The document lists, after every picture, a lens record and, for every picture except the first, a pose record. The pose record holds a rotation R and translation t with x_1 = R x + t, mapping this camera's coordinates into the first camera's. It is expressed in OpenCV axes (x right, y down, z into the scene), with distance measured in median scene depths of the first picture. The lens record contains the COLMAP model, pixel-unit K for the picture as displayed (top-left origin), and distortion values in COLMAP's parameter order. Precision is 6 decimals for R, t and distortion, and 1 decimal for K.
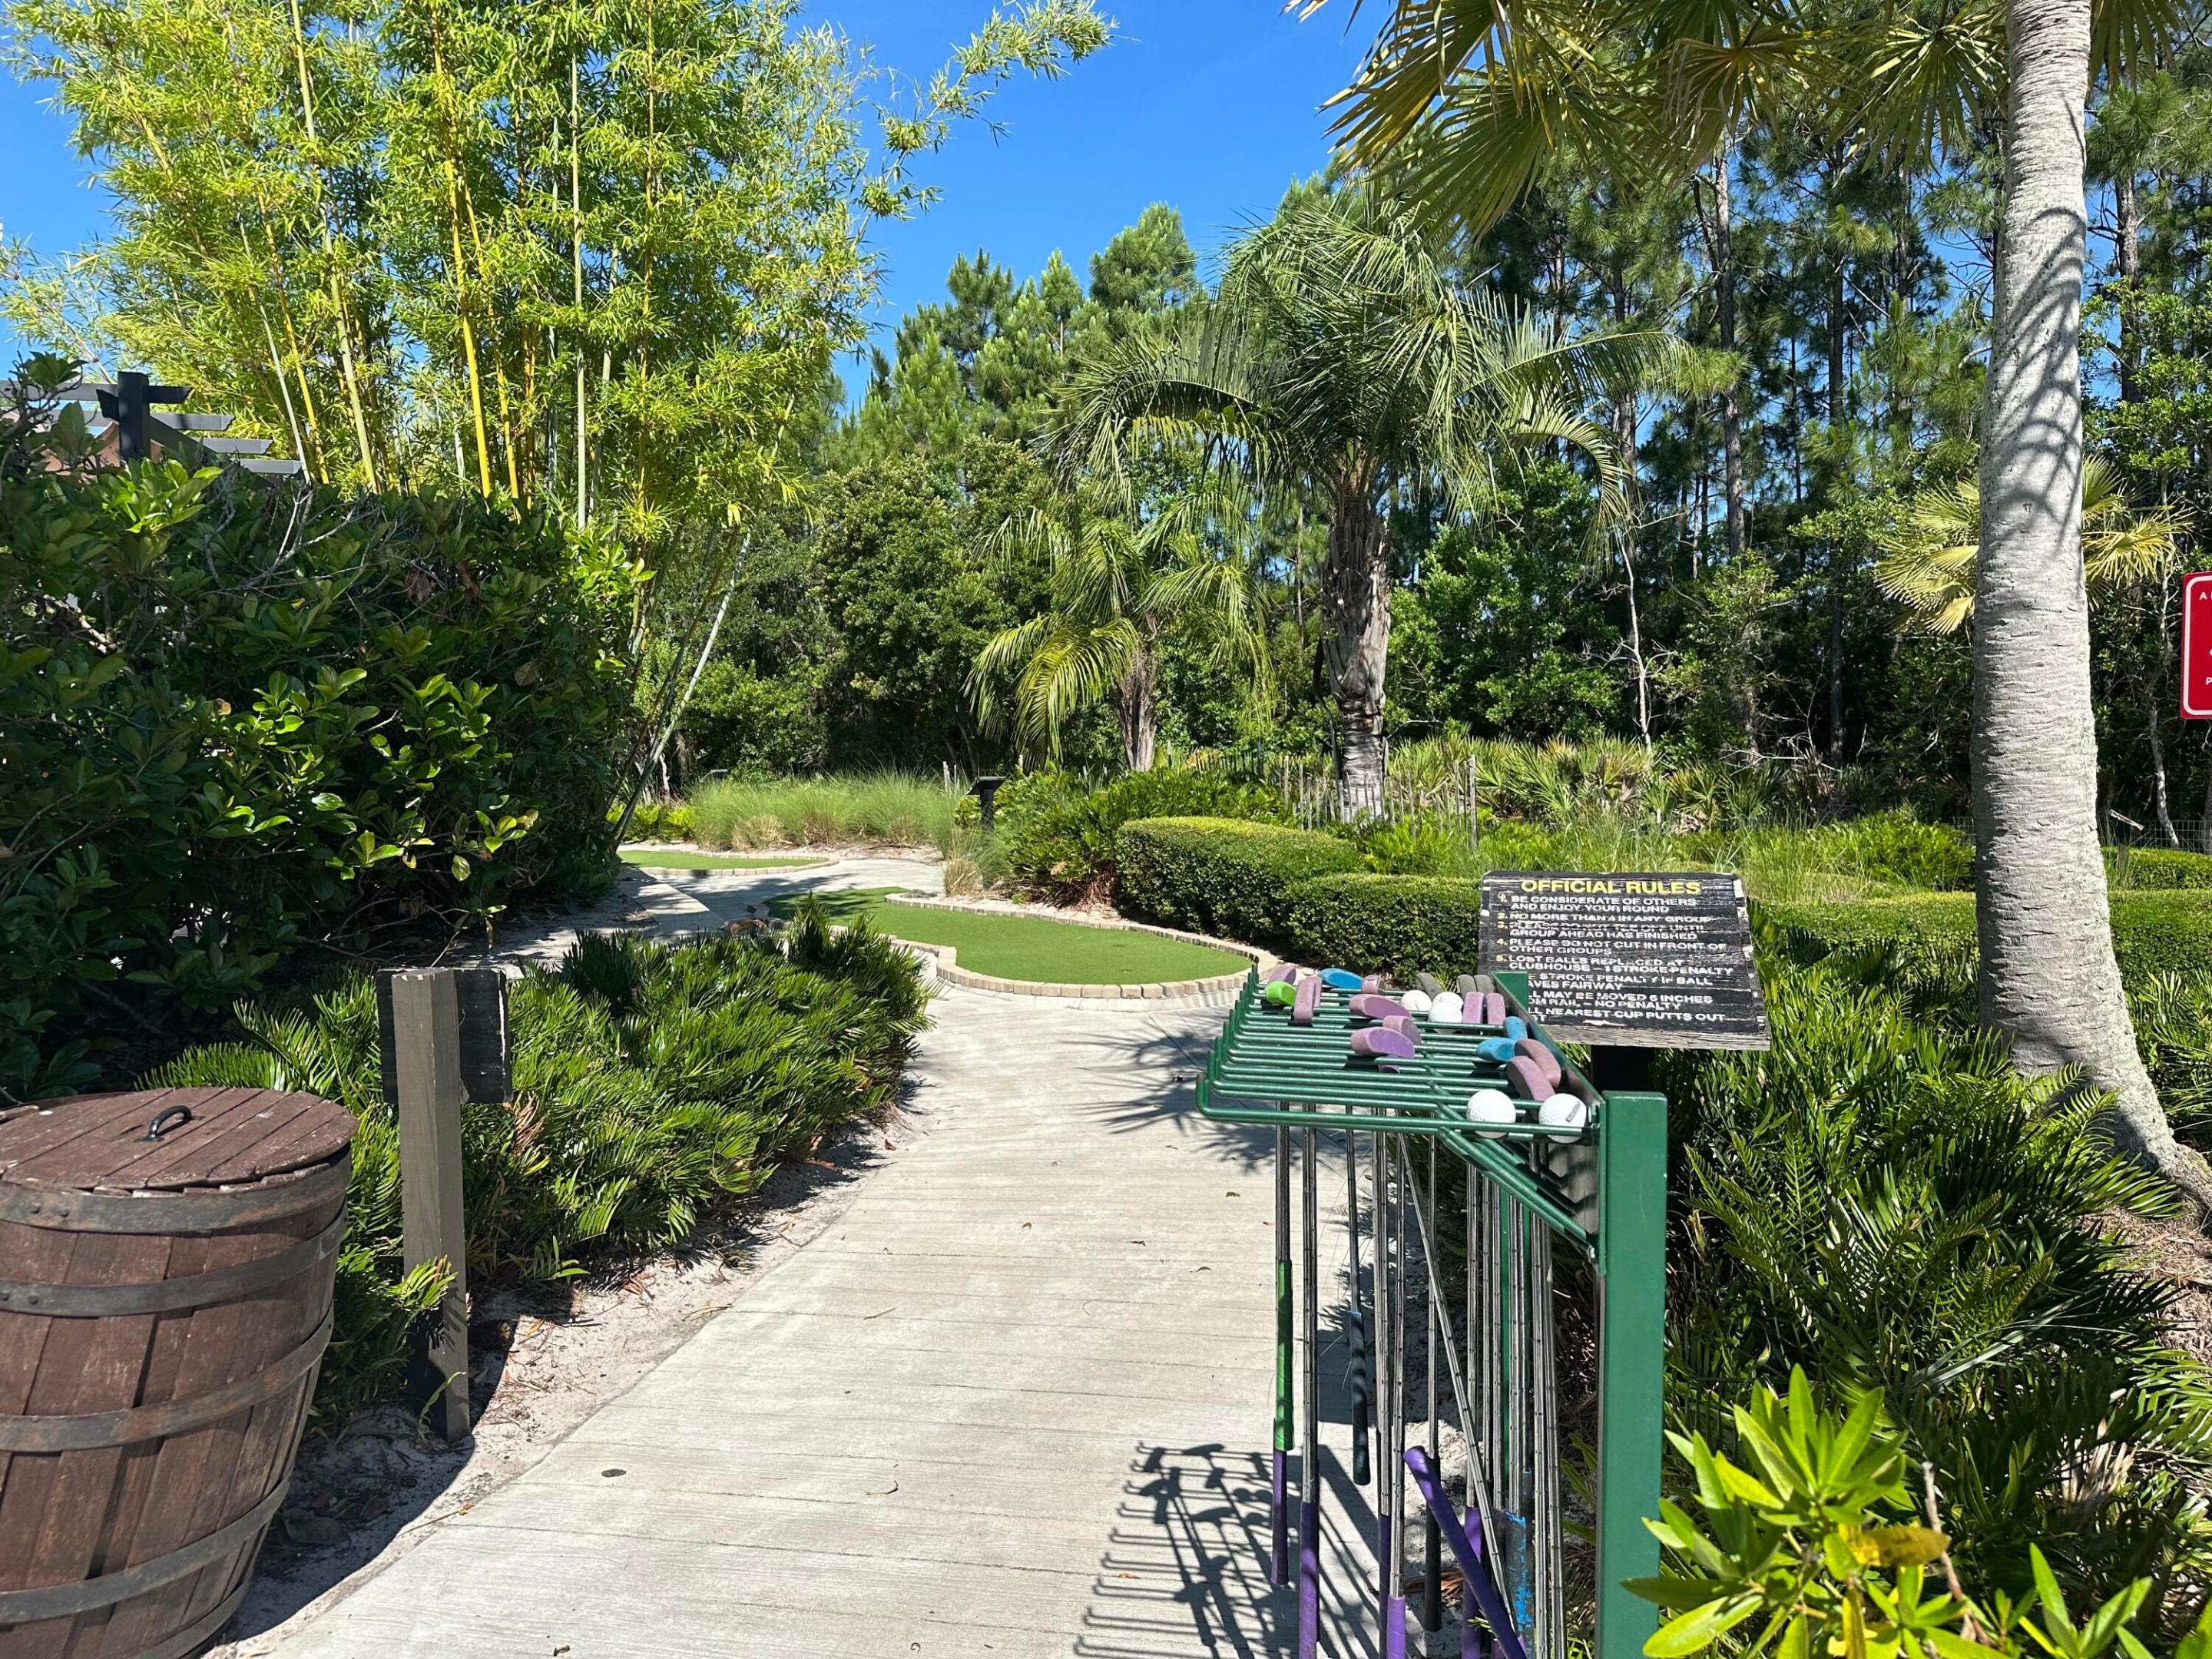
lens RADIAL K [[1547.9, 0, 1105.5], [0, 1547.9, 815.5], [0, 0, 1]] dist [-0.010476, -0.006354]
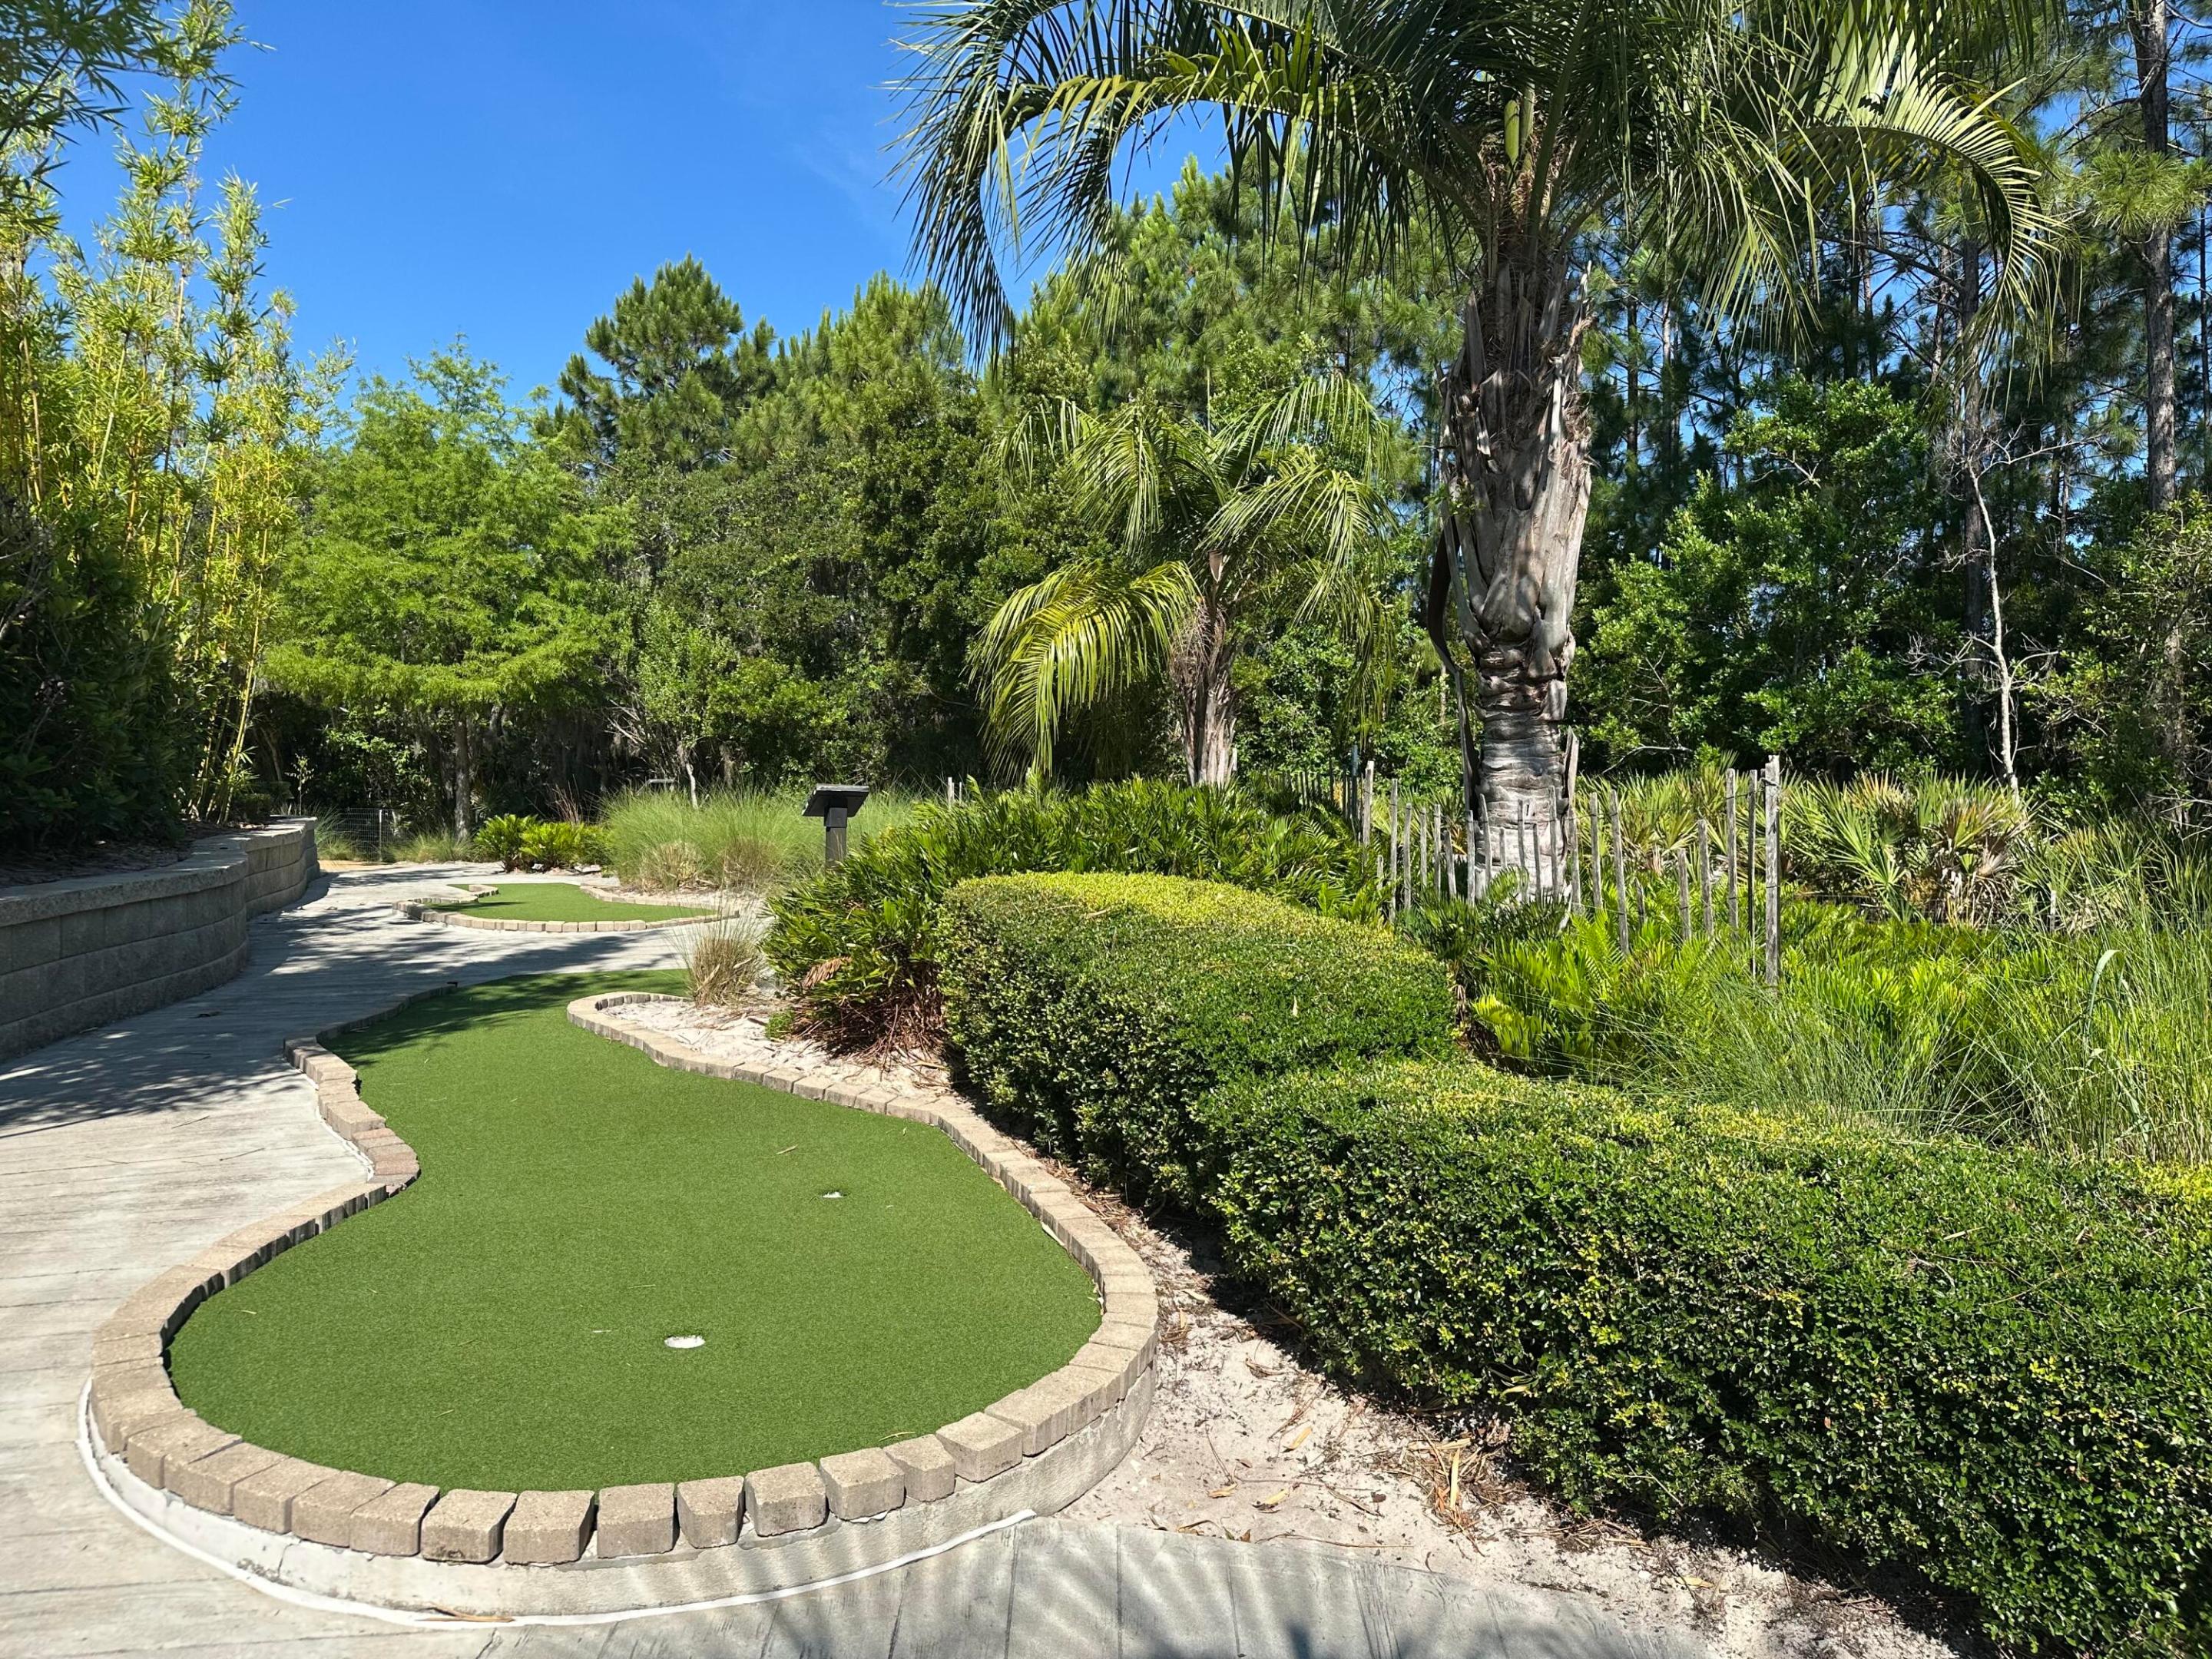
lens RADIAL K [[1542.0, 0, 1038.9], [0, 1542.0, 803.8], [0, 0, 1]] dist [0.002319, -0.086619]
pose [[0.982415, 0.034940, -0.183414, 0.066345], [-0.041349, 0.998656, -0.031235, -0.002817], [0.182076, 0.038270, 0.982539, 0.311180]]
